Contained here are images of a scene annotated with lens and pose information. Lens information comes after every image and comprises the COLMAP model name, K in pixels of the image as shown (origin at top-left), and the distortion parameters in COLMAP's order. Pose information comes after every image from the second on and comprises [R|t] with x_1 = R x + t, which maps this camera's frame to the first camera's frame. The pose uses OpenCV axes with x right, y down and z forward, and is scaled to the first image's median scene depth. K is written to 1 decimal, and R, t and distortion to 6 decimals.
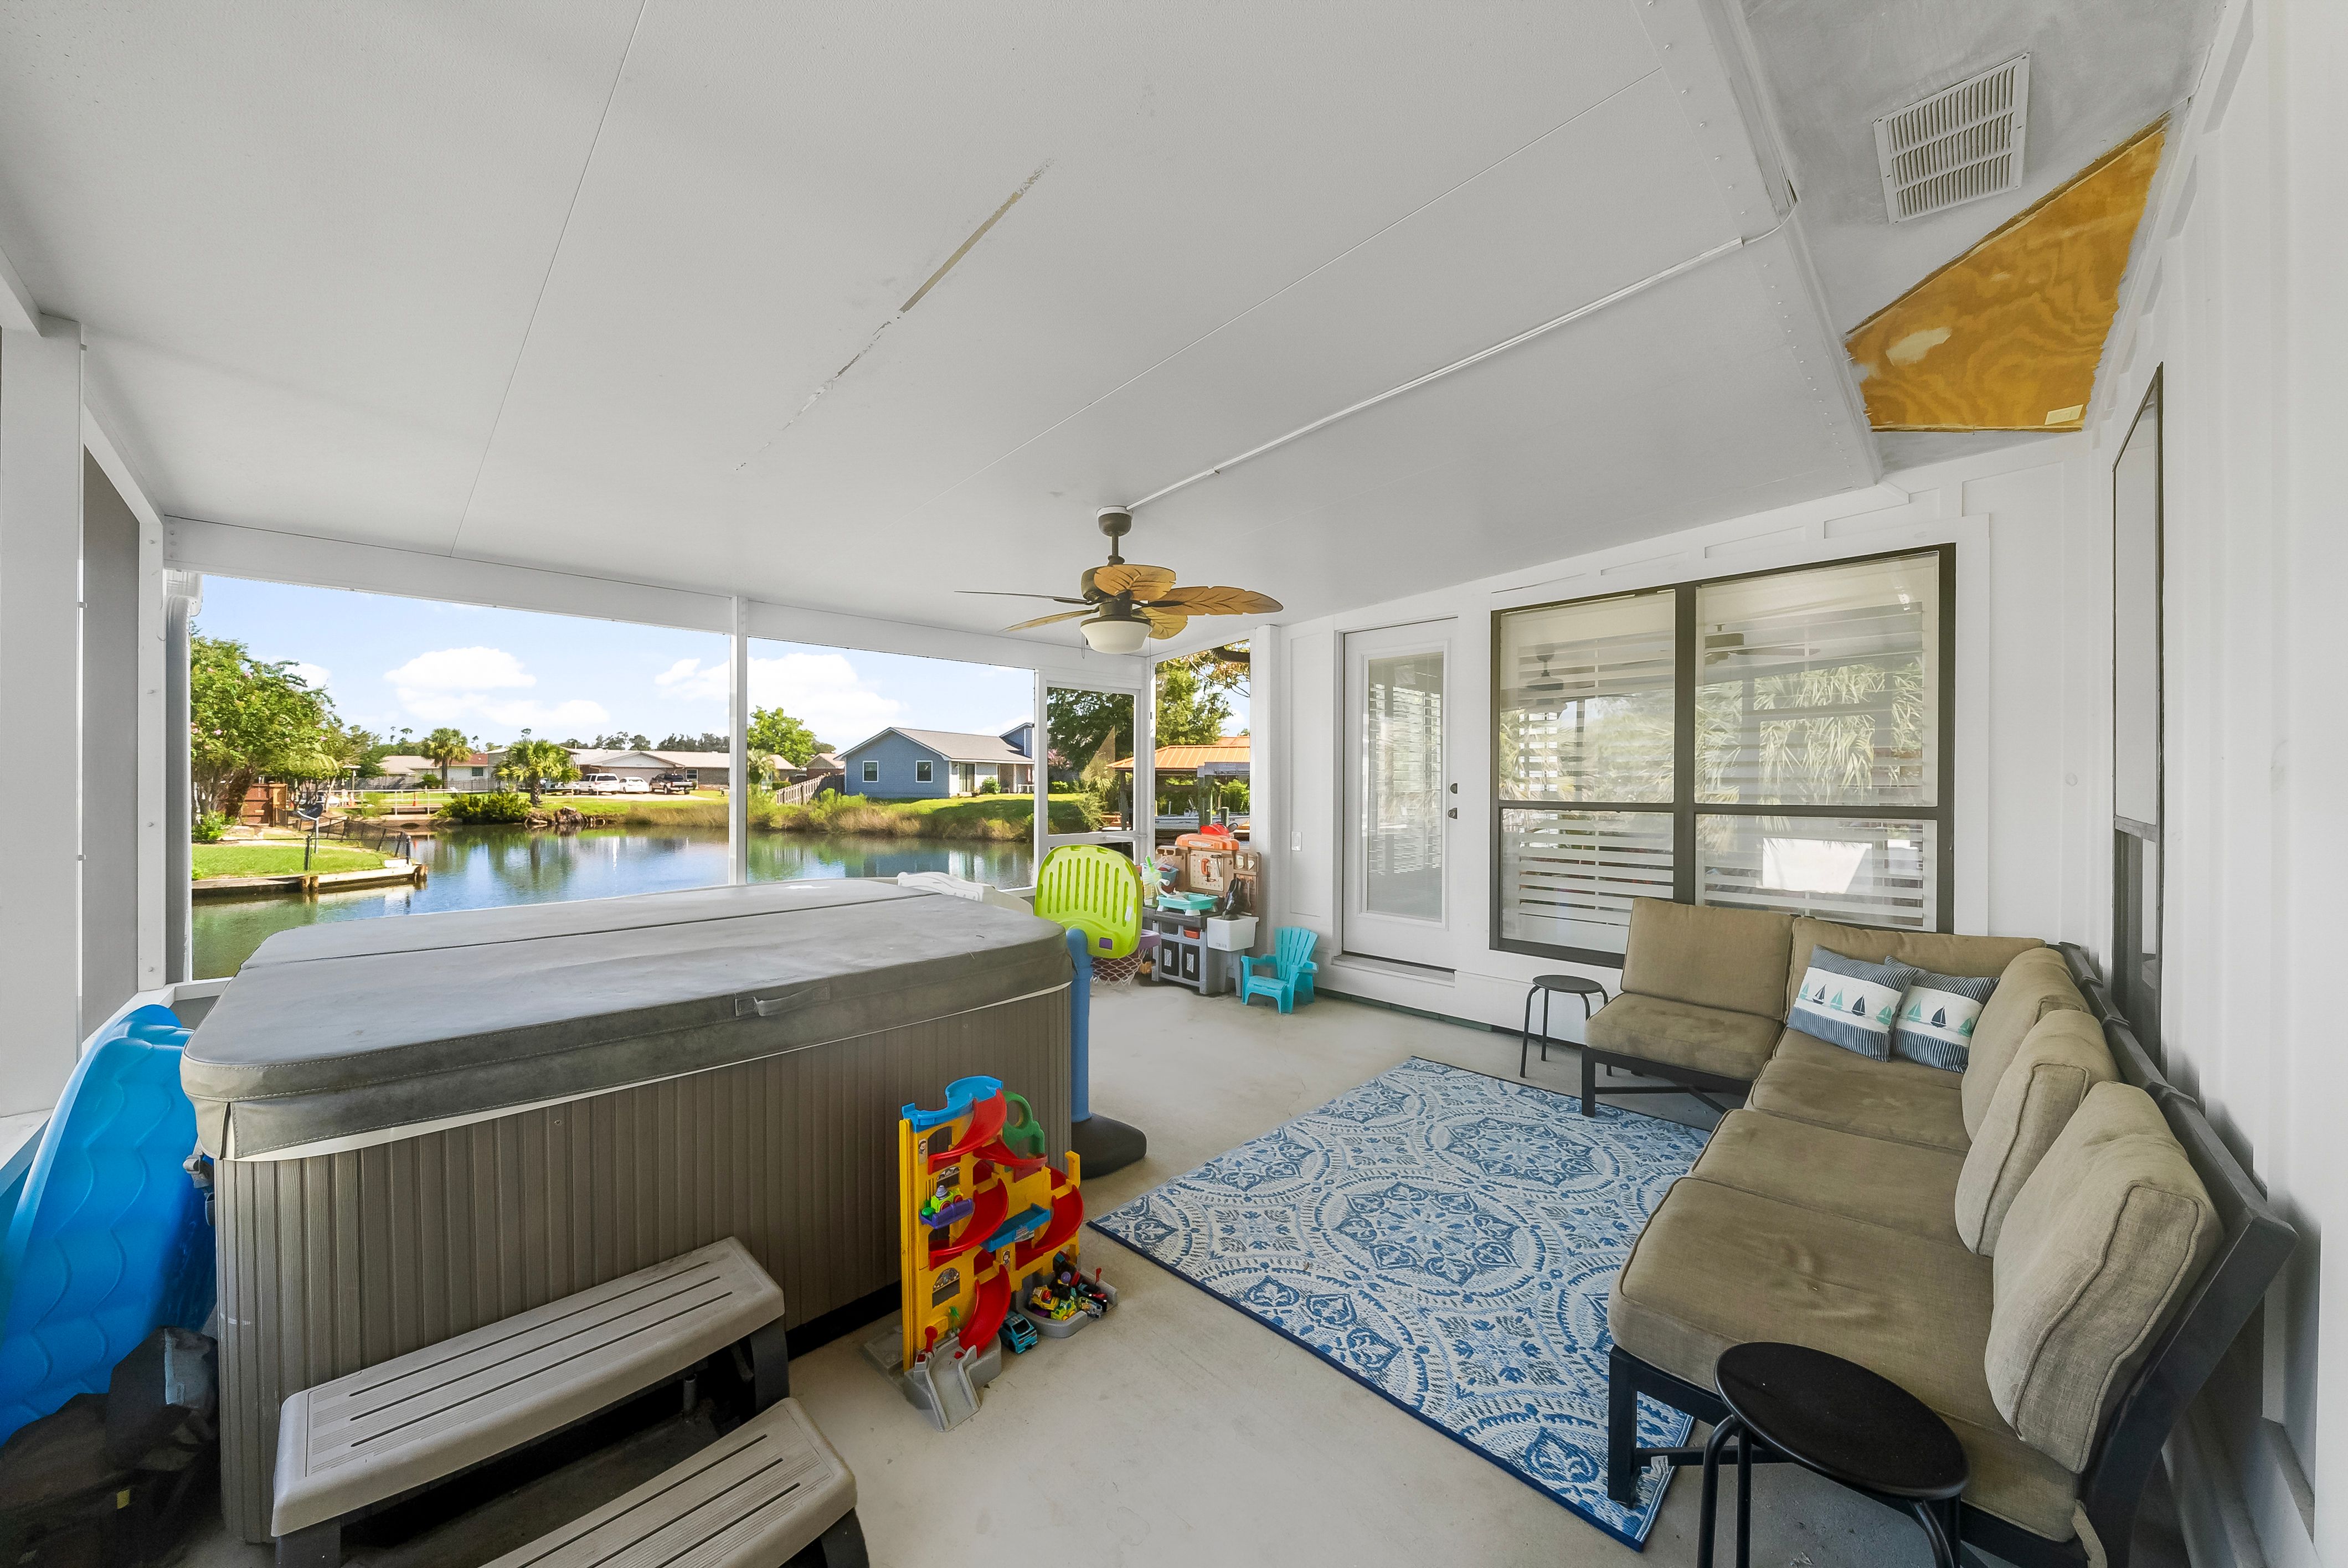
lens RADIAL K [[831.1, 0, 1179.1], [0, 831.1, 781.8], [0, 0, 1]] dist [0.000399, -0.000454]
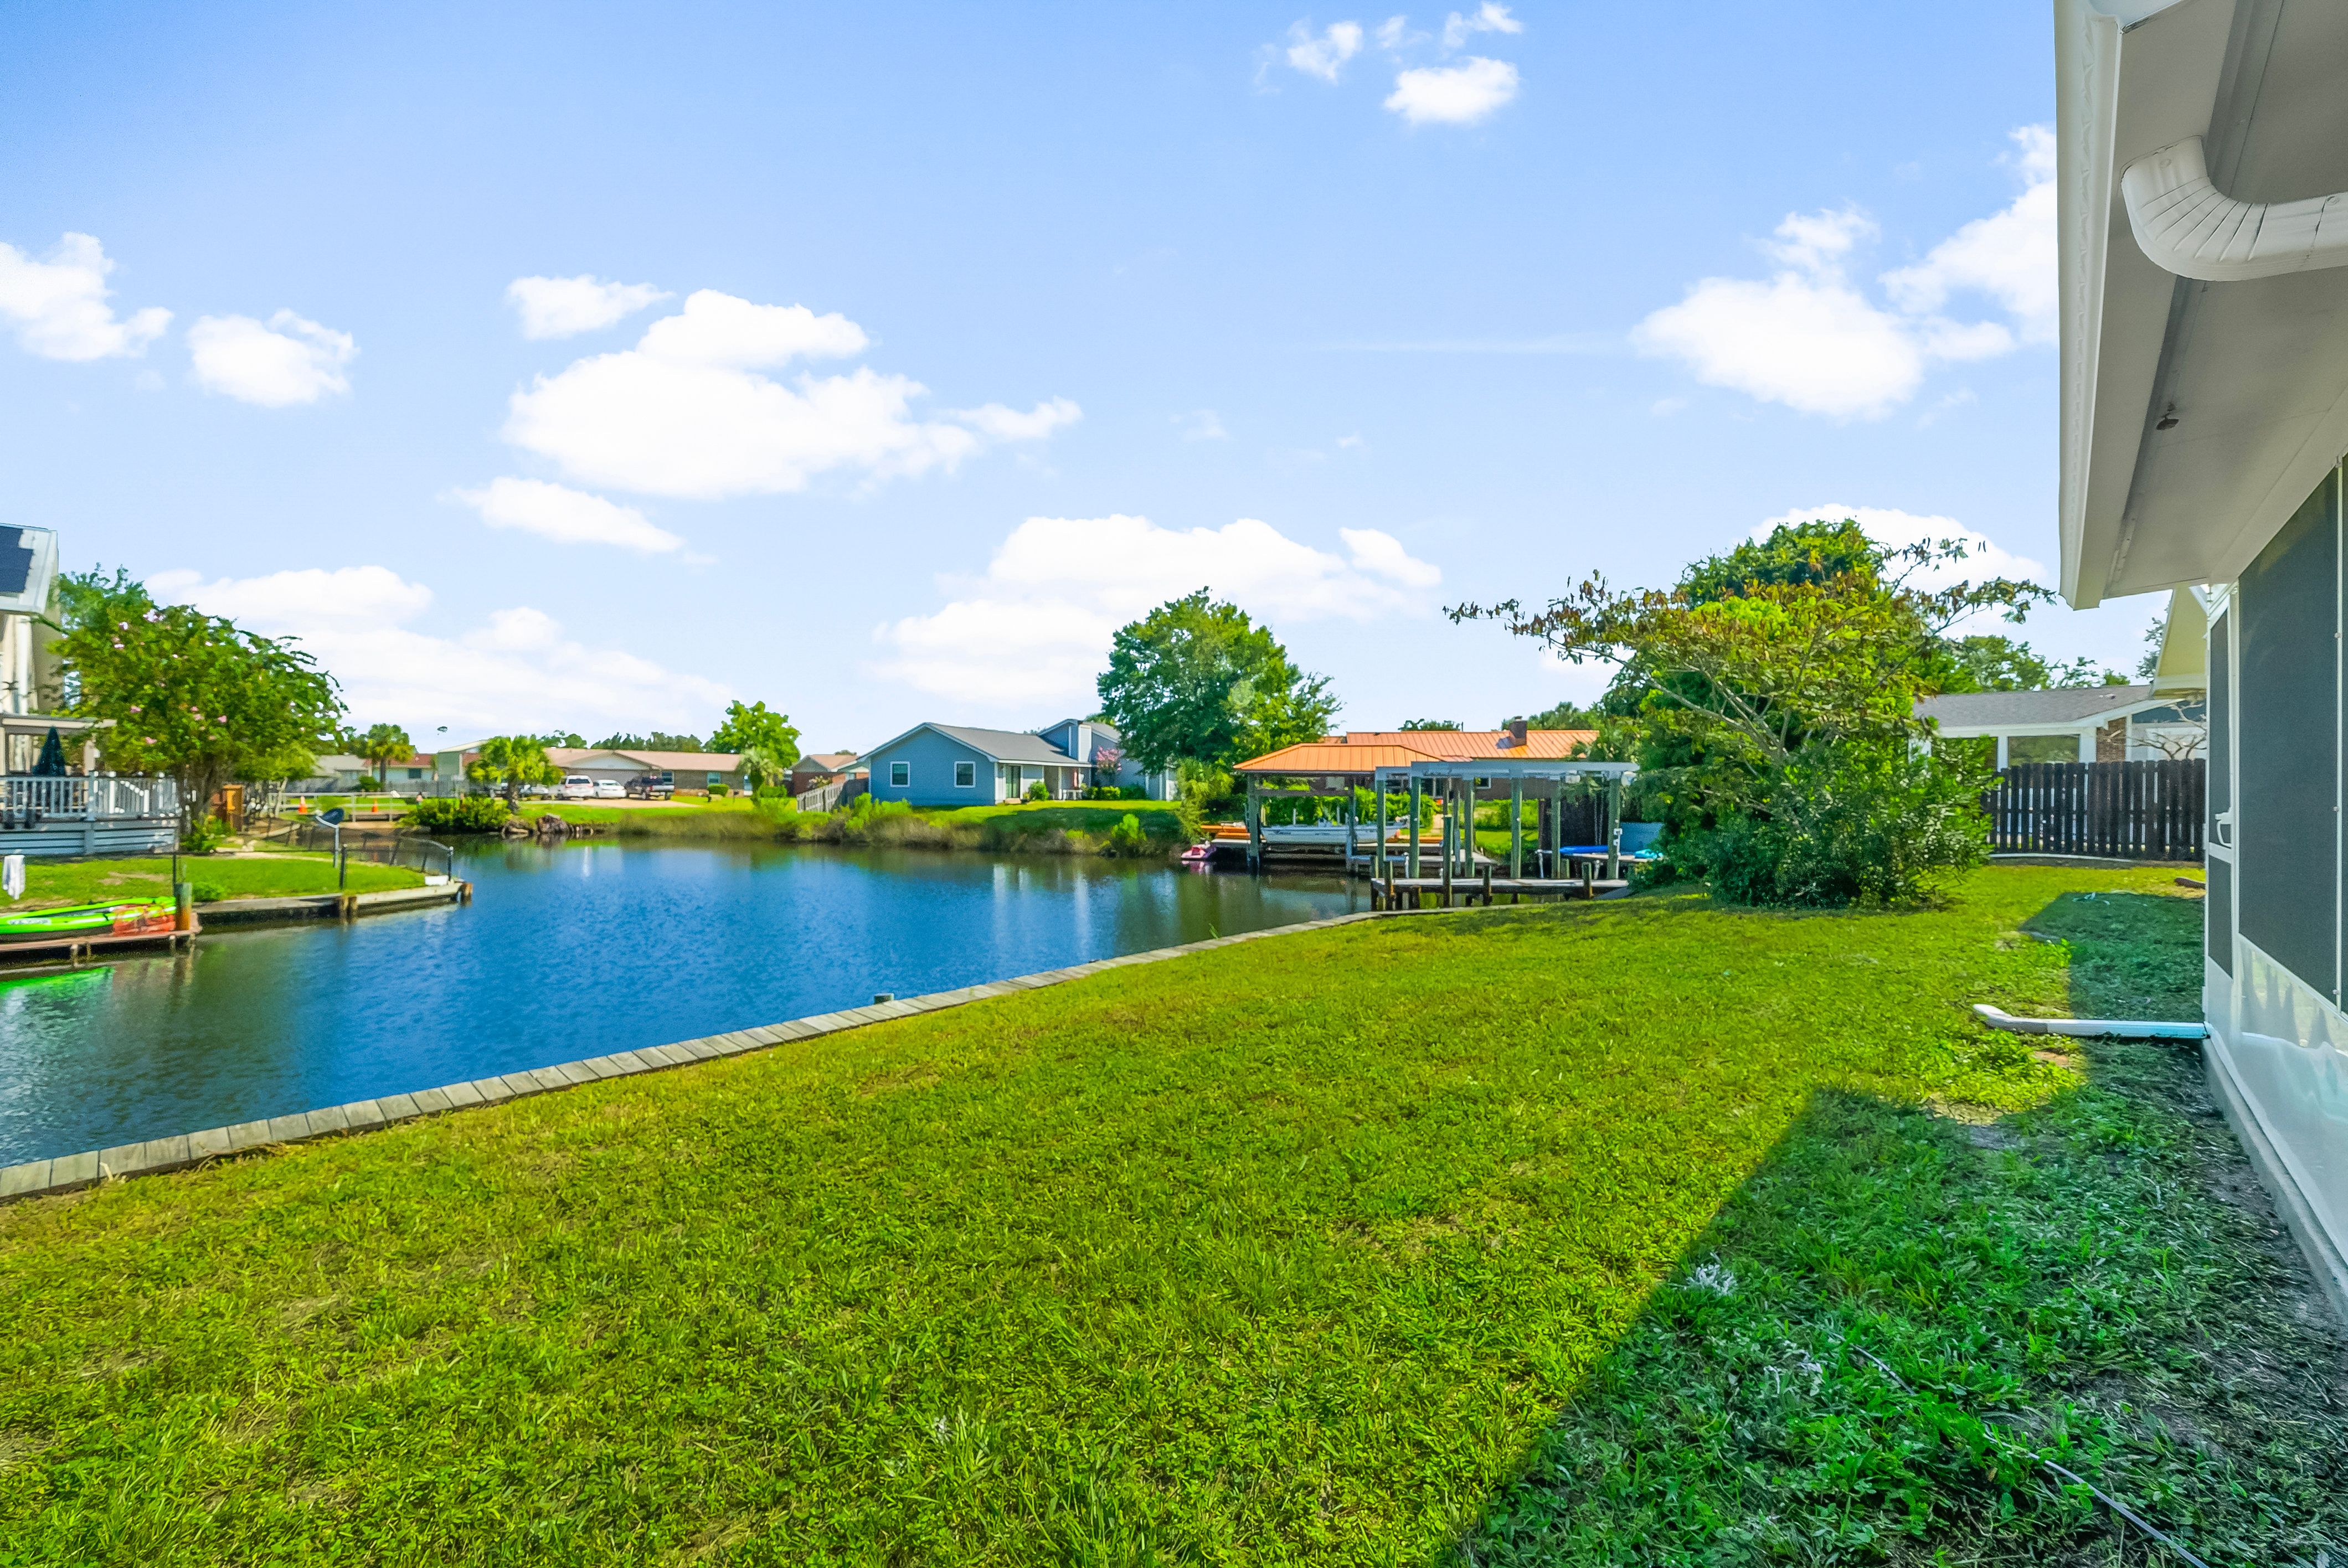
lens RADIAL K [[922.9, 0, 1167.4], [0, 922.9, 793.7], [0, 0, 1]] dist [0.000449, 0.000143]
pose [[0.999949, 0.003416, 0.009486, -0.106399], [-0.003460, 0.999983, 0.004589, 0.002602], [-0.009470, -0.004621, 0.999944, 0.037969]]
